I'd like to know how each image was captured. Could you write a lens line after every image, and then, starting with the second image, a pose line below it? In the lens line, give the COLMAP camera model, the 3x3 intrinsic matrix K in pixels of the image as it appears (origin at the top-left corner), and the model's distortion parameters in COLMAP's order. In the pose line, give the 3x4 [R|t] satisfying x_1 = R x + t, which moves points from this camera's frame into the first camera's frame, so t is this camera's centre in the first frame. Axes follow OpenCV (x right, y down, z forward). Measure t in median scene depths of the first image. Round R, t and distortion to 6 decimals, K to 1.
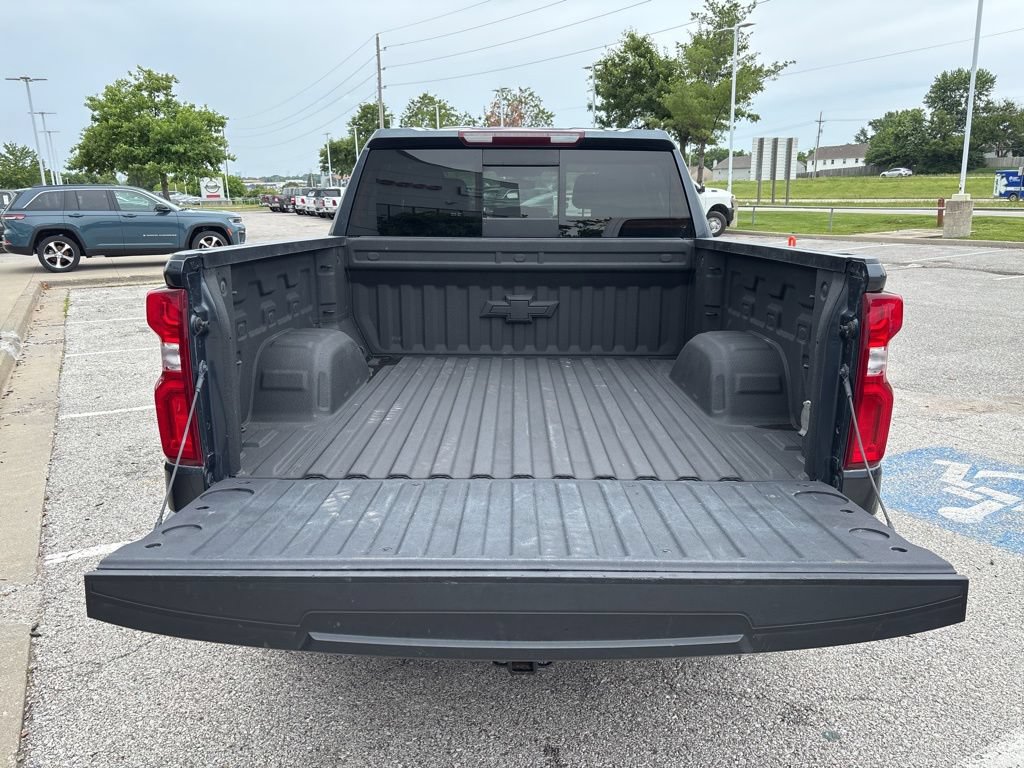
lens RADIAL K [[775.6, 0, 517.1], [0, 775.6, 391.7], [0, 0, 1]] dist [0.044093, -0.051108]
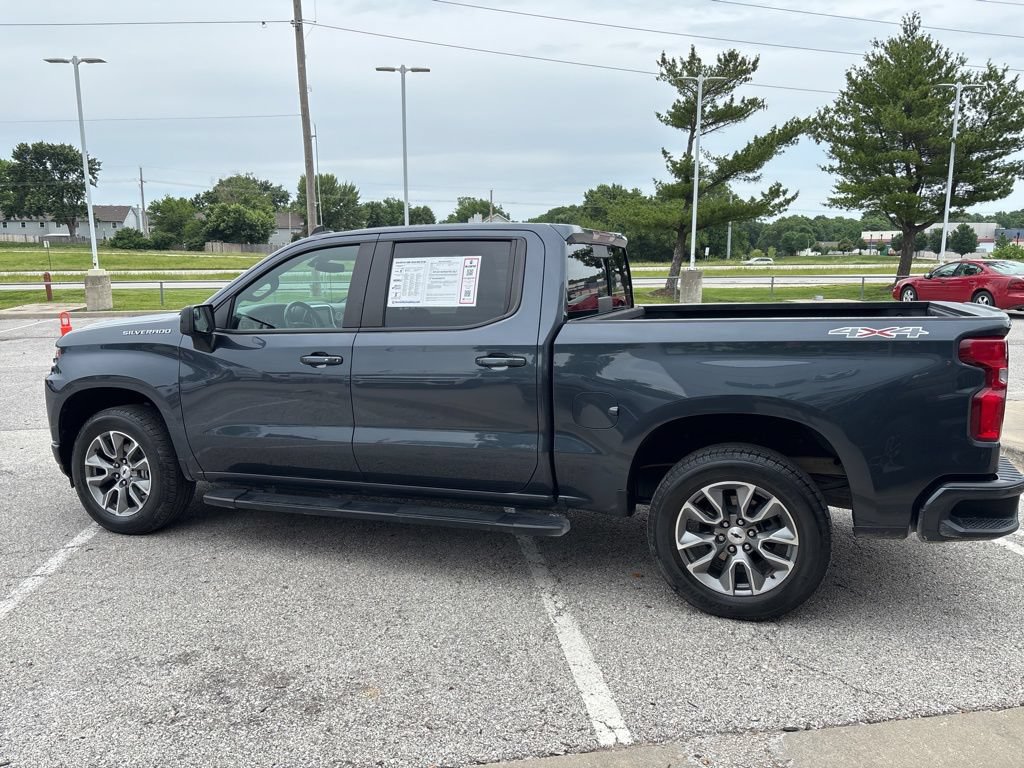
lens RADIAL K [[775.6, 0, 509.8], [0, 775.6, 376.0], [0, 0, 1]] dist [0.044093, -0.051108]
pose [[0.352111, -0.134578, 0.926233, -0.157723], [0.233545, 0.970939, 0.052291, -0.025325], [-0.906352, 0.197905, 0.373308, 0.087109]]
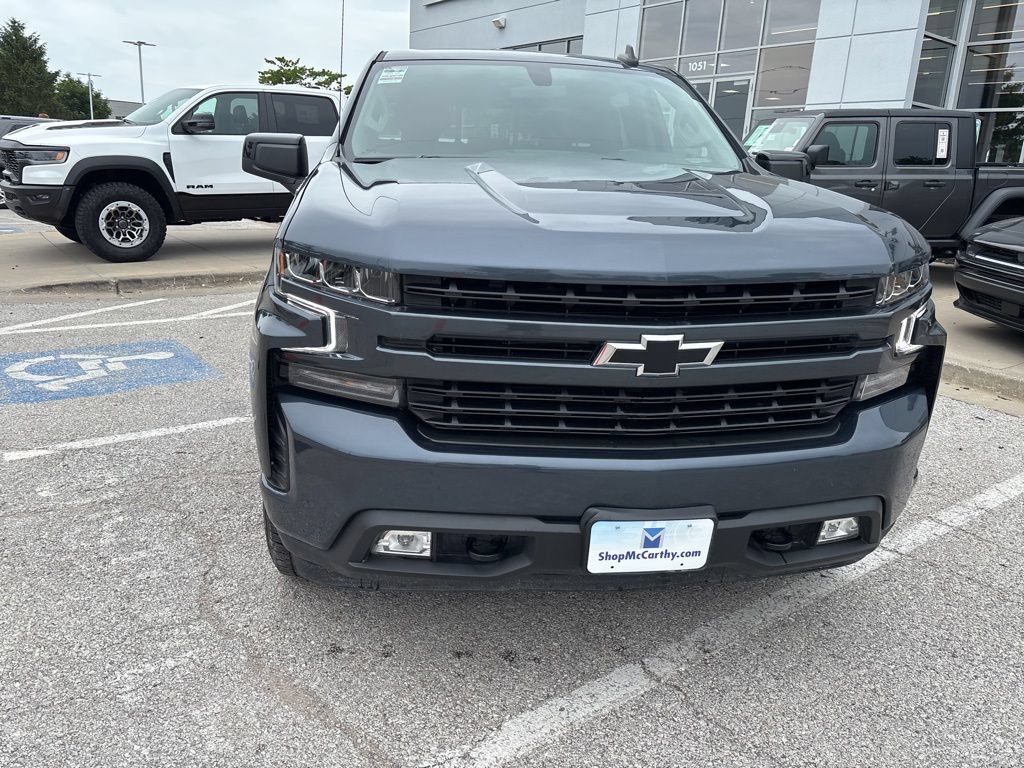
lens RADIAL K [[775.6, 0, 507.9], [0, 775.6, 382.4], [0, 0, 1]] dist [0.044093, -0.051108]
pose [[-0.990491, 0.002148, -0.137561, 0.020850], [-0.067217, 0.864859, 0.497494, -0.070877], [0.120040, 0.502010, -0.856491, 0.309752]]
